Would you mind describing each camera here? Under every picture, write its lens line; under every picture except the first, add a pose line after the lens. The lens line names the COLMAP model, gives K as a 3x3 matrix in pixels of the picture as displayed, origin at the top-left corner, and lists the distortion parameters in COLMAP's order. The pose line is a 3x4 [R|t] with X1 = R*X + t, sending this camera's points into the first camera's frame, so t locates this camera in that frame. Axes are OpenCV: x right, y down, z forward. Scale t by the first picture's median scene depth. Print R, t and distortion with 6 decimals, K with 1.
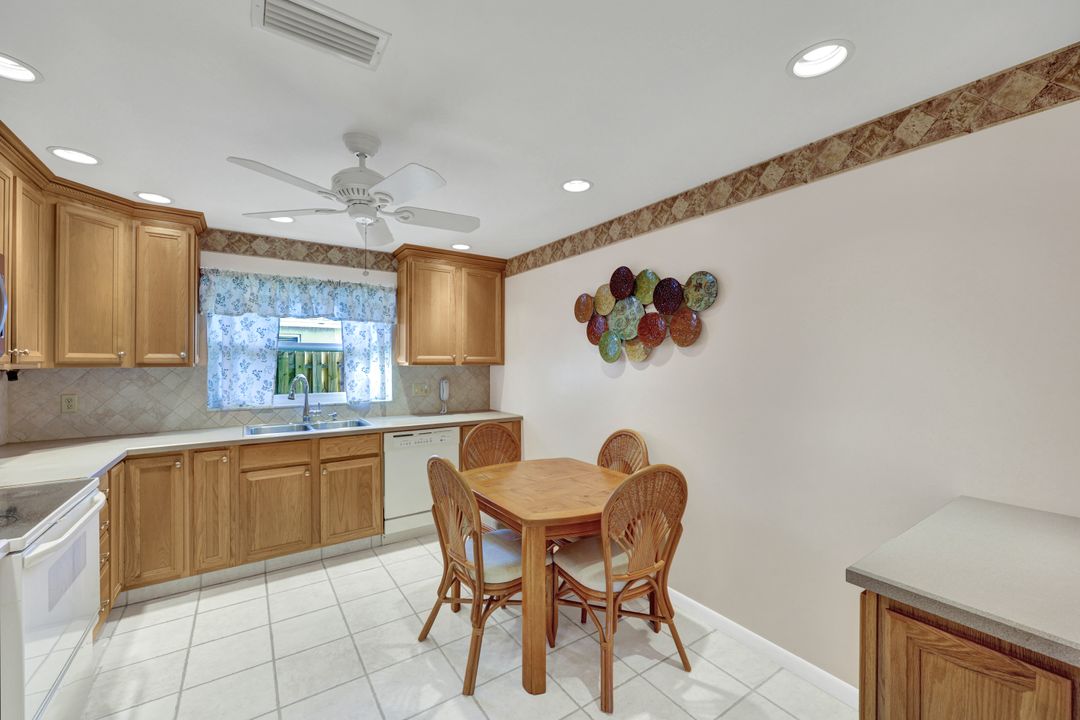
lens RADIAL K [[435.6, 0, 539.6], [0, 435.6, 358.7], [0, 0, 1]] dist [-0.011345, 0.000000]
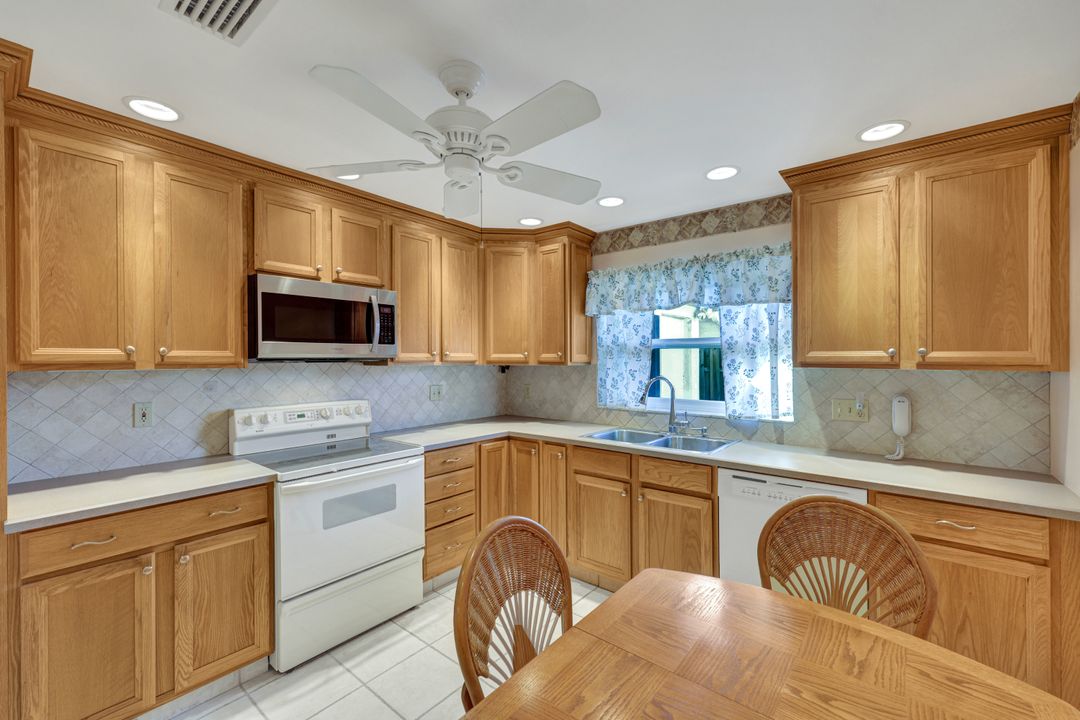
lens RADIAL K [[435.6, 0, 540.1], [0, 435.6, 362.1], [0, 0, 1]] dist [-0.011345, 0.000000]
pose [[0.280900, 0.004026, -0.959729, 0.193753], [0.001430, 0.999988, 0.004613, 0.004817], [0.959736, -0.002668, 0.280891, 0.518107]]
